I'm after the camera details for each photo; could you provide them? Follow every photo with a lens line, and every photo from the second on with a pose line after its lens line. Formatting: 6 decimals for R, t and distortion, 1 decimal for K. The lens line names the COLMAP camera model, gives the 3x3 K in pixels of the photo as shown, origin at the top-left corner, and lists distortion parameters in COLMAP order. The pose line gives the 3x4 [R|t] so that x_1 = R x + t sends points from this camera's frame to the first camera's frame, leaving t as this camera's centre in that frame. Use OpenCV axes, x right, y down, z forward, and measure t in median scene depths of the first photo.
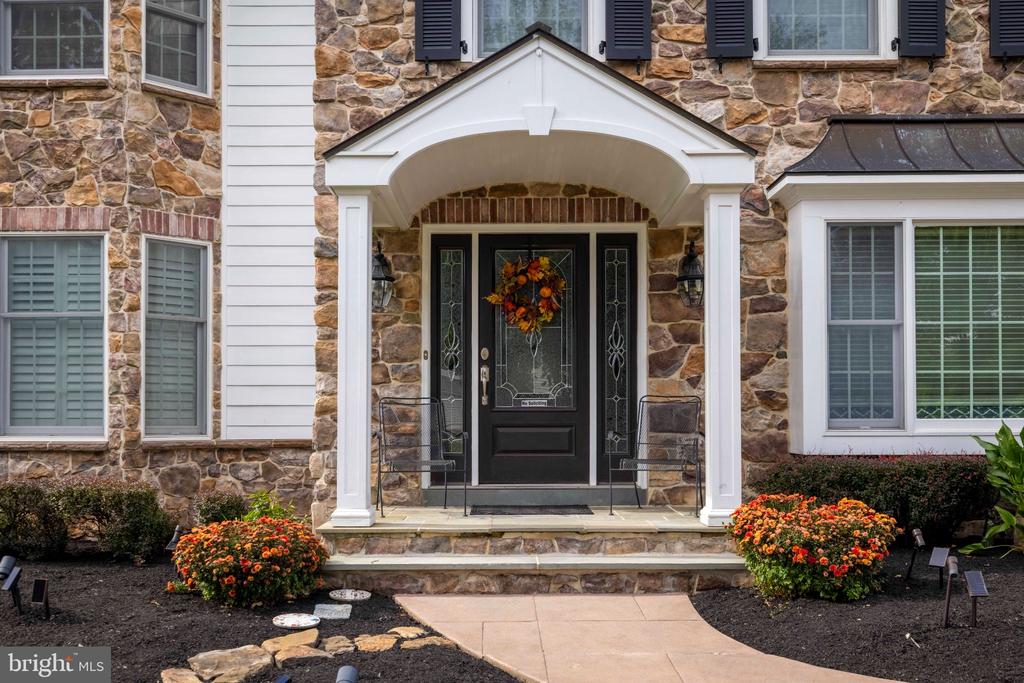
lens RADIAL K [[1062.7, 0, 512.5], [0, 1062.7, 341.7], [0, 0, 1]] dist [0.005172, 0.000000]
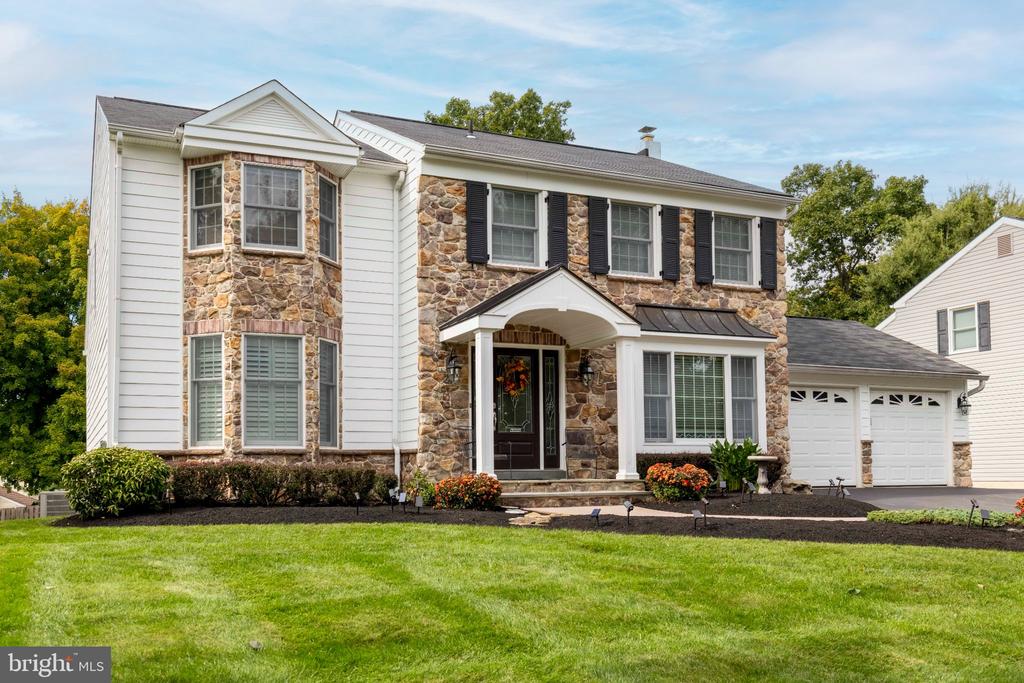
lens RADIAL K [[888.8, 0, 510.7], [0, 888.8, 340.8], [0, 0, 1]] dist [0.060586, -0.000385]
pose [[0.906234, 0.053571, 0.419368, -0.719461], [-0.021299, 0.996465, -0.081263, 0.025171], [-0.422239, 0.064711, 0.904172, -0.571527]]
